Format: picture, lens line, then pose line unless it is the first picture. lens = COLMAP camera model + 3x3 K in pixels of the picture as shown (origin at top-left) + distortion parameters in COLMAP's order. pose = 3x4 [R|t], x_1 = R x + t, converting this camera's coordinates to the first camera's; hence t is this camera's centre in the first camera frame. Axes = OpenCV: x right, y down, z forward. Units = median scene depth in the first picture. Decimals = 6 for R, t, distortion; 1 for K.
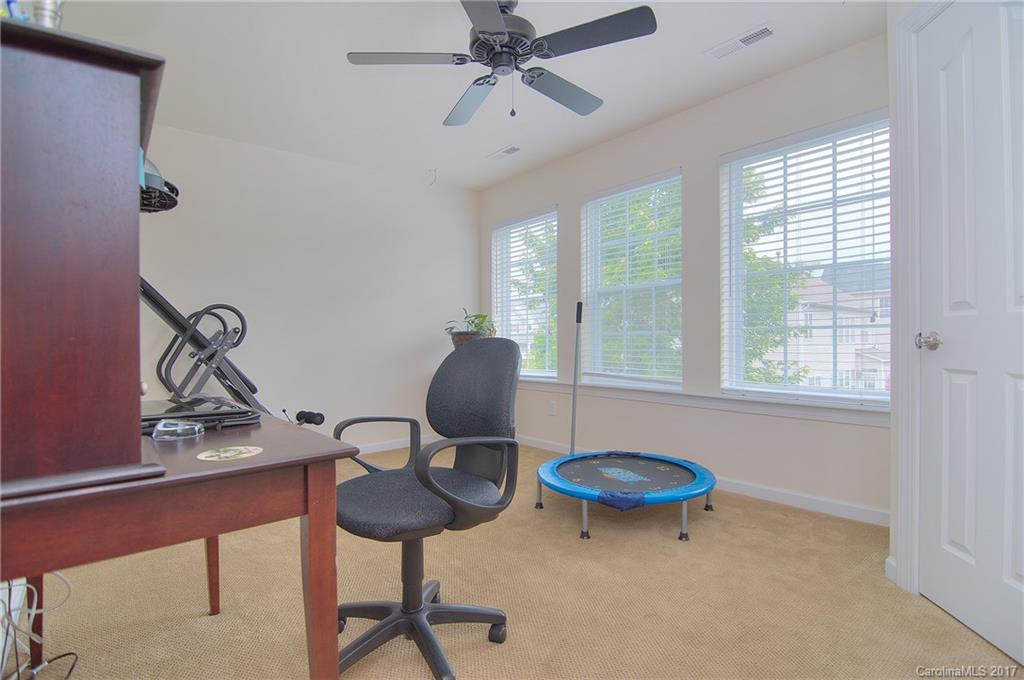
lens RADIAL K [[498.0, 0, 513.7], [0, 498.0, 340.2], [0, 0, 1]] dist [-0.018780, -0.001188]
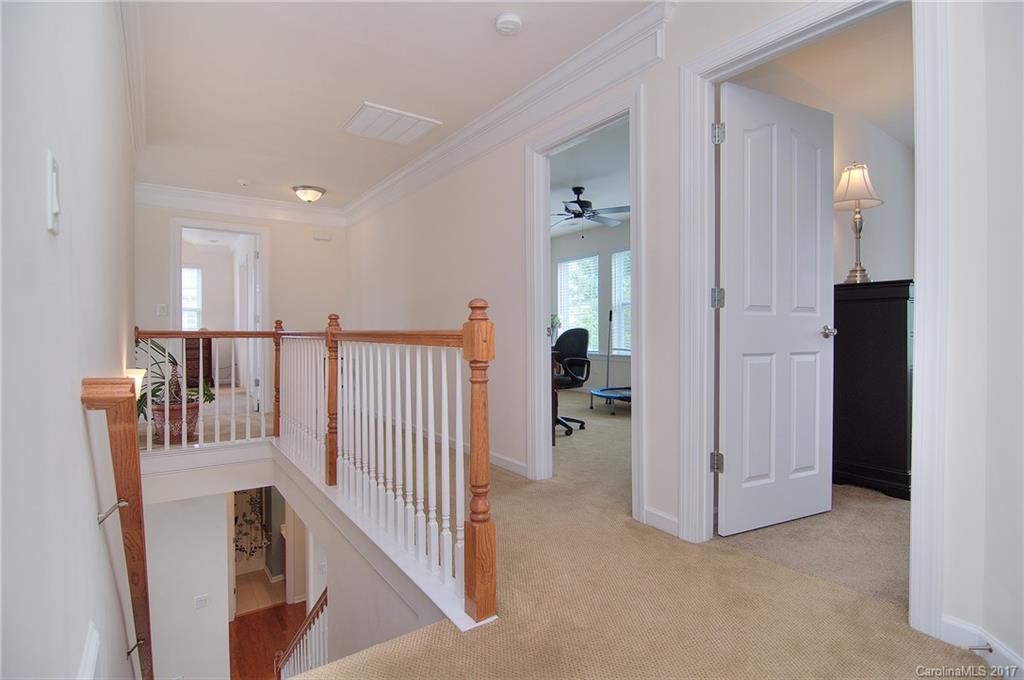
lens RADIAL K [[498.0, 0, 513.7], [0, 498.0, 340.2], [0, 0, 1]] dist [-0.018780, -0.001188]
pose [[0.997799, -0.001025, -0.066298, -0.108264], [0.002262, 0.999825, 0.018582, 0.006864], [0.066267, -0.018691, 0.997627, -0.882571]]
